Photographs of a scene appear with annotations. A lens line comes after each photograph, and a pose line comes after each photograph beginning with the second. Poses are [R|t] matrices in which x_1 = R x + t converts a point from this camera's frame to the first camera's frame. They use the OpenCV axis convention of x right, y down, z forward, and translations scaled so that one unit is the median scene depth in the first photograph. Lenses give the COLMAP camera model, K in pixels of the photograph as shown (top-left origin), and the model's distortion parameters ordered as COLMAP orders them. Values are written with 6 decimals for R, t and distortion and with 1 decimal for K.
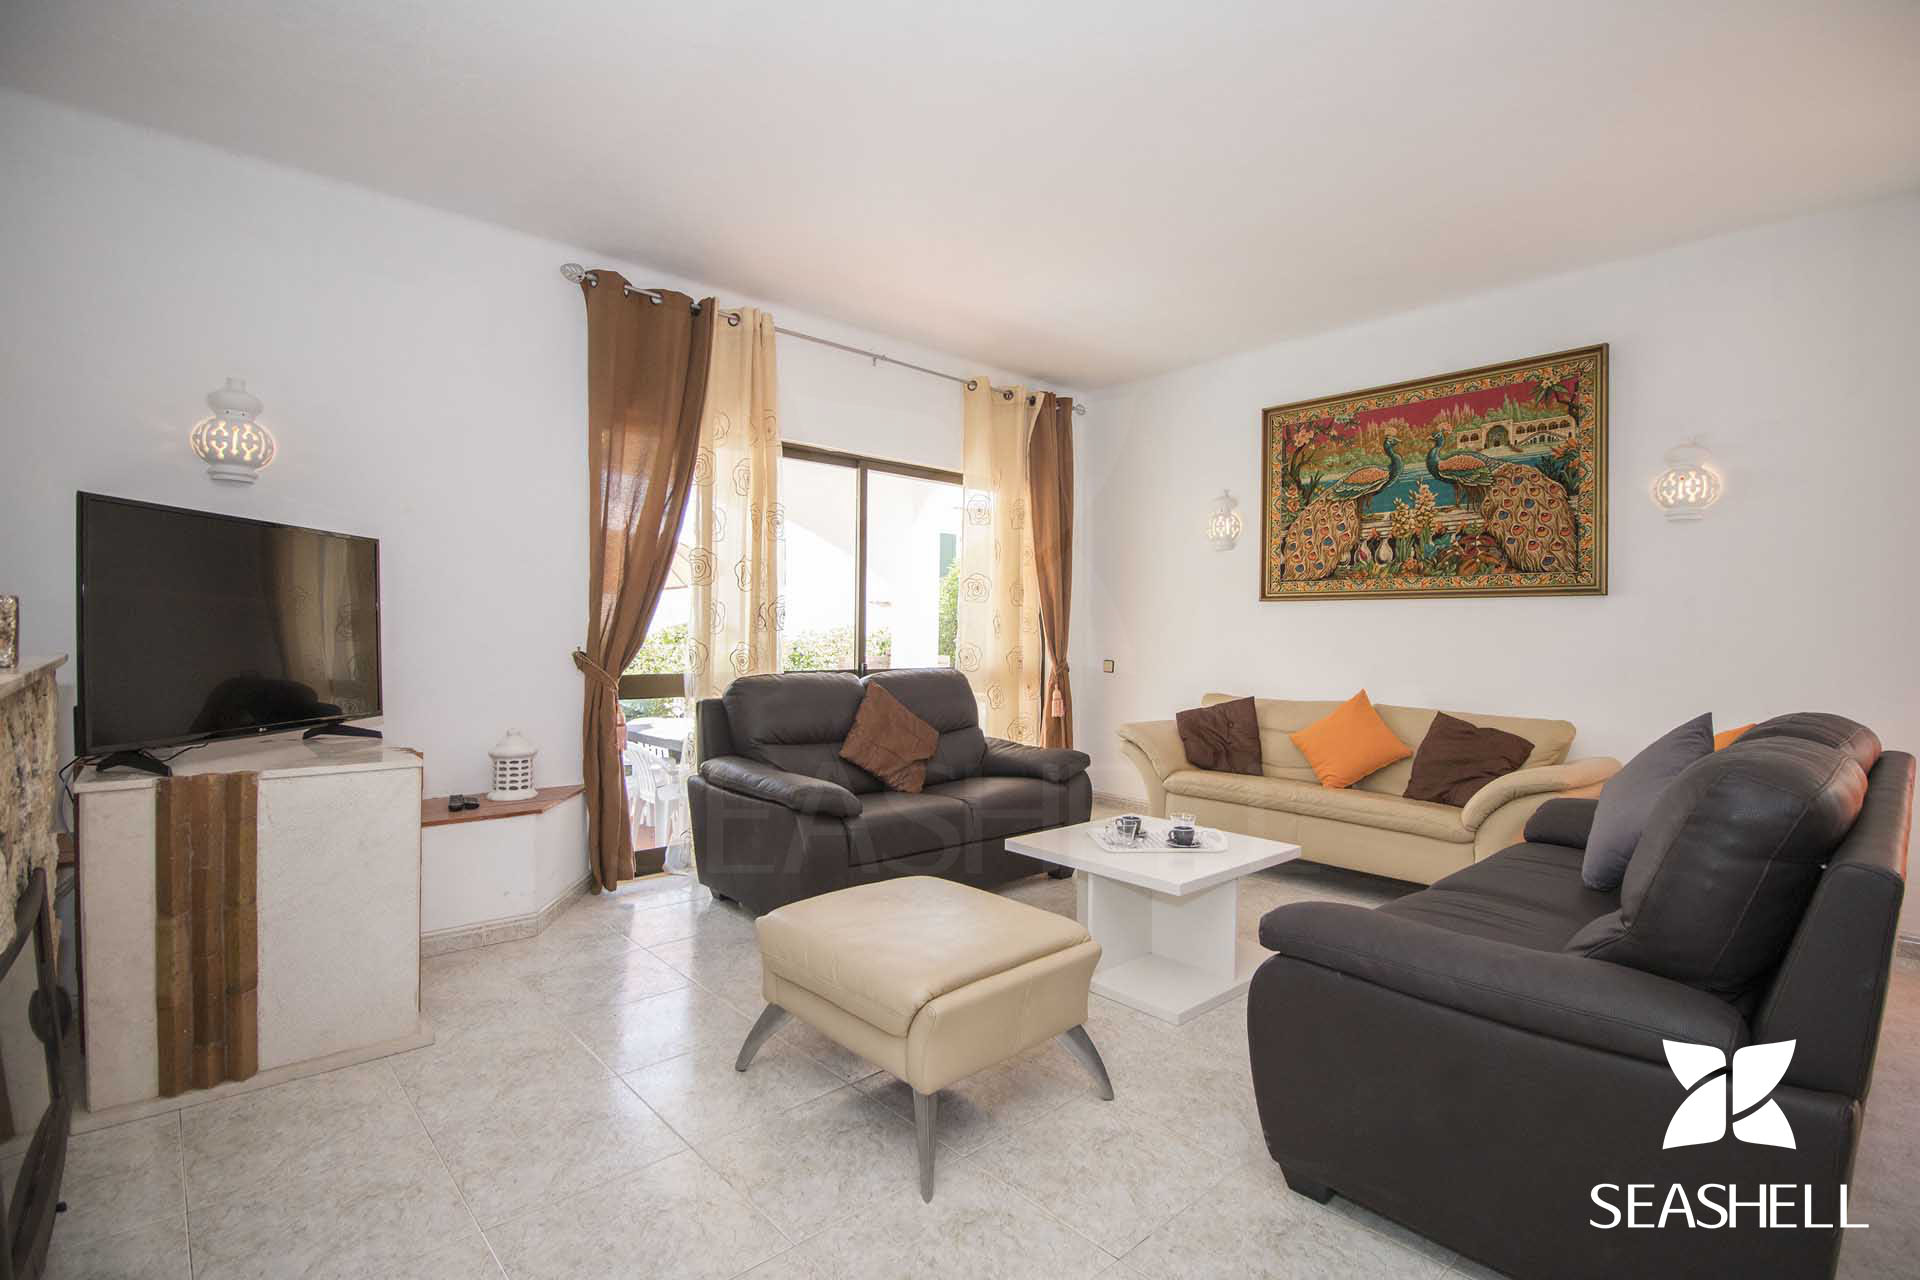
lens RADIAL K [[888.0, 0, 959.4], [0, 888.0, 634.3], [0, 0, 1]] dist [0.001264, -0.014375]
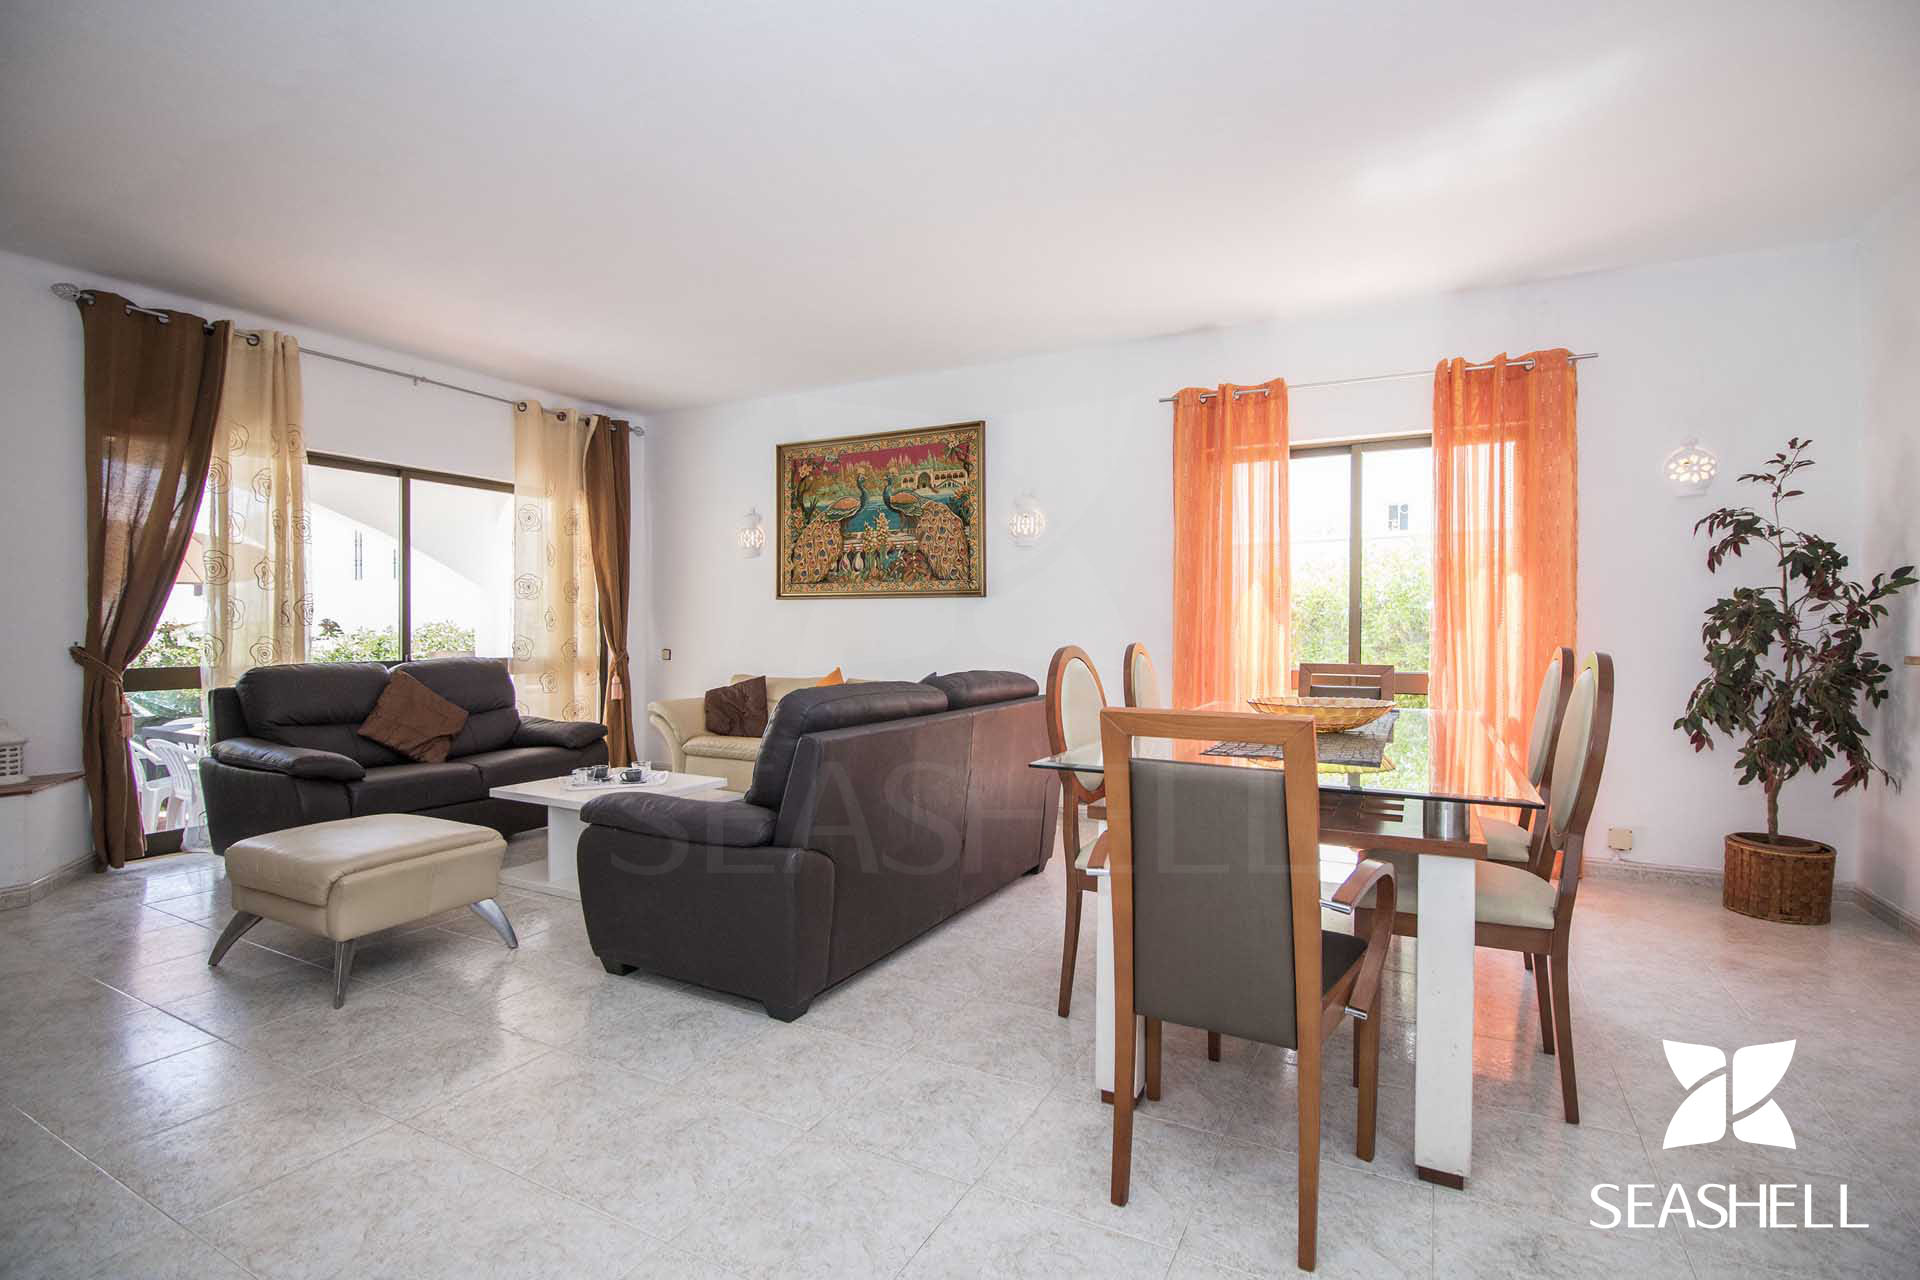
lens RADIAL K [[888.0, 0, 959.4], [0, 888.0, 634.3], [0, 0, 1]] dist [0.001264, -0.014375]
pose [[0.939630, -0.010255, 0.342038, 0.182423], [0.007393, 0.999926, 0.009669, 0.001776], [-0.342111, -0.006557, 0.939637, -0.306785]]
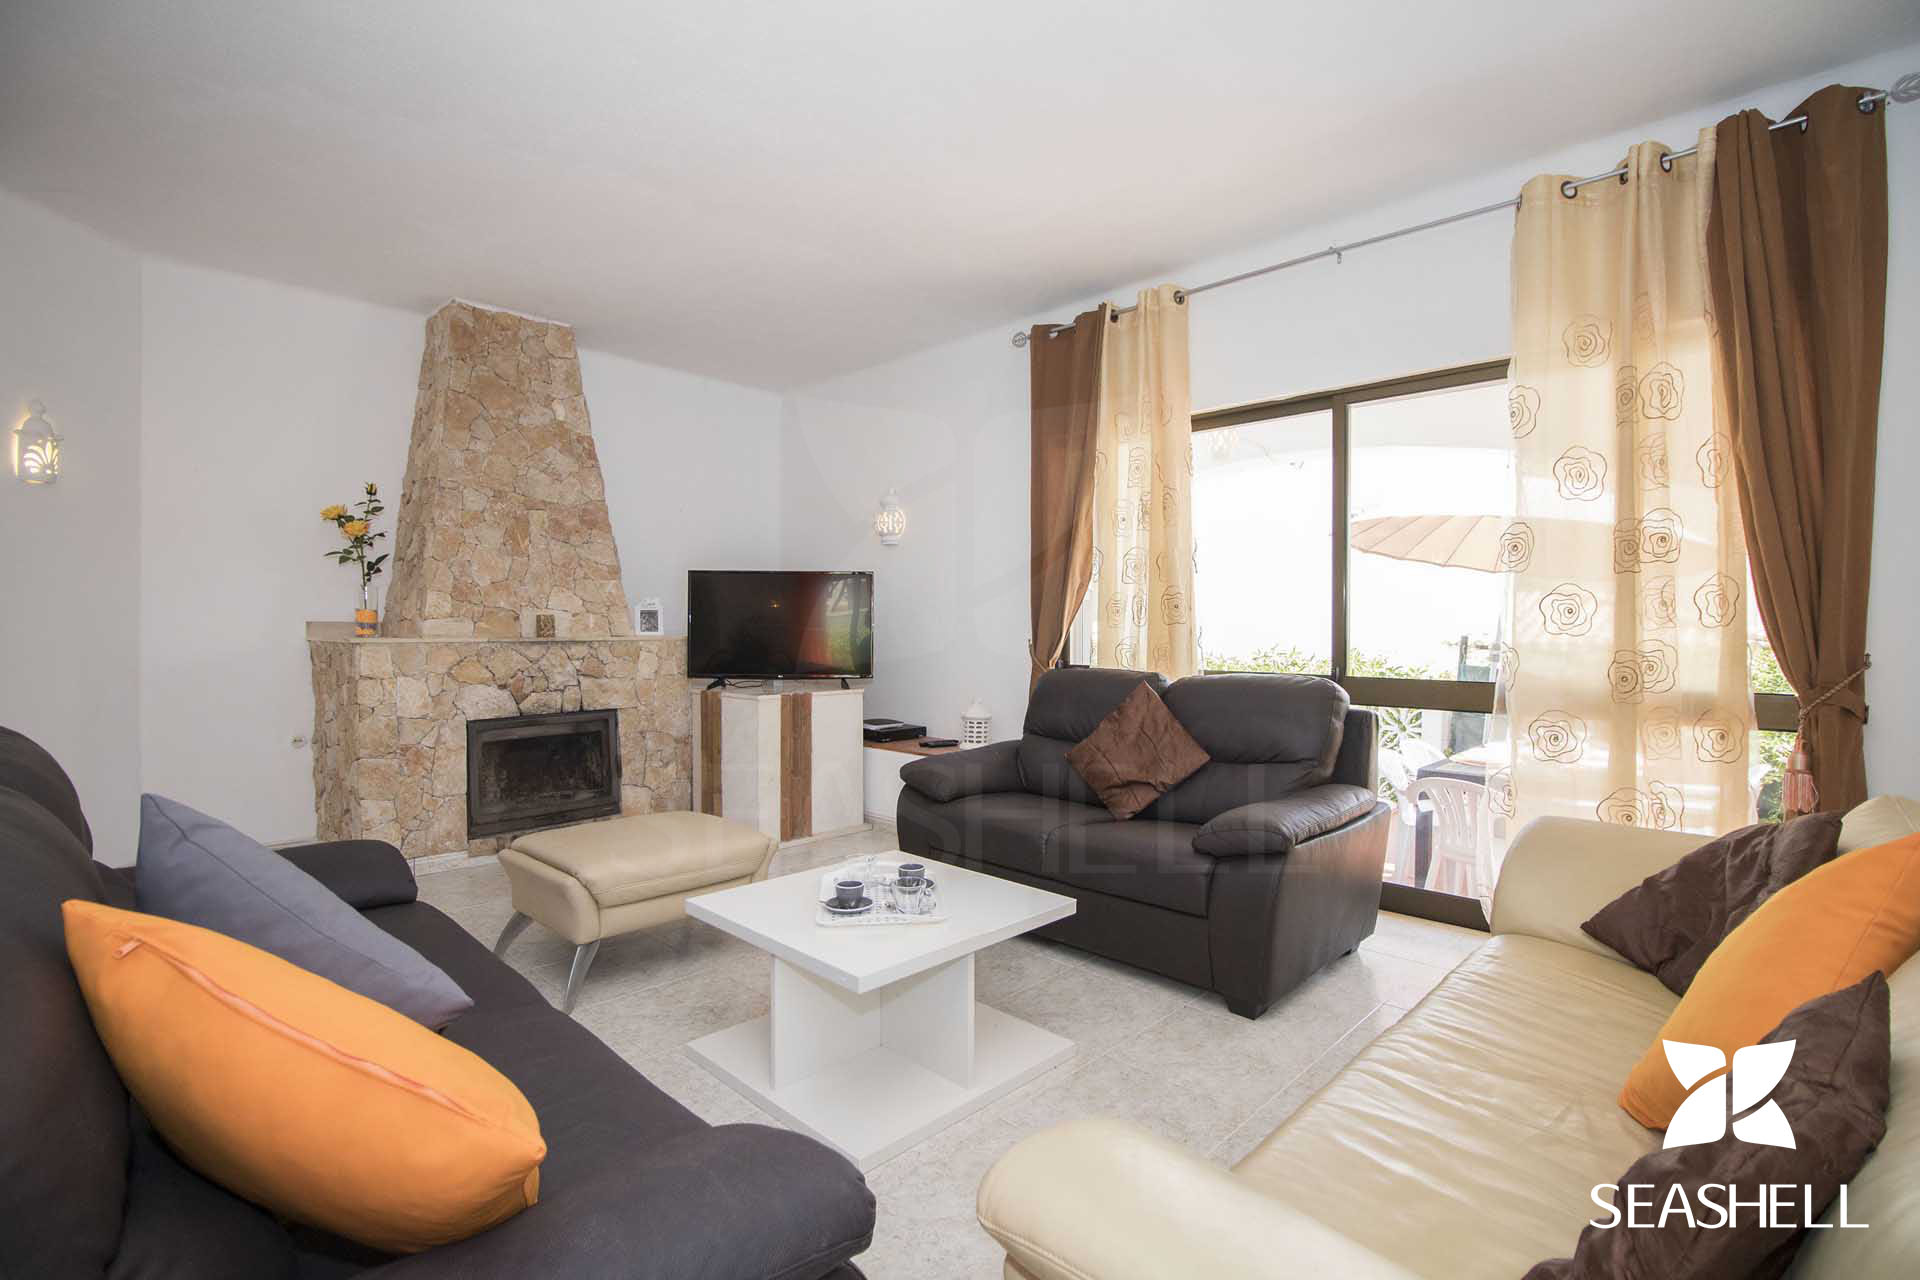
lens RADIAL K [[888.0, 0, 959.4], [0, 888.0, 634.3], [0, 0, 1]] dist [0.001264, -0.014375]
pose [[0.061615, 0.000136, -0.998100, 0.707531], [-0.002464, 0.999997, -0.000016, 0.005951], [0.998097, 0.002460, 0.061615, 0.735198]]
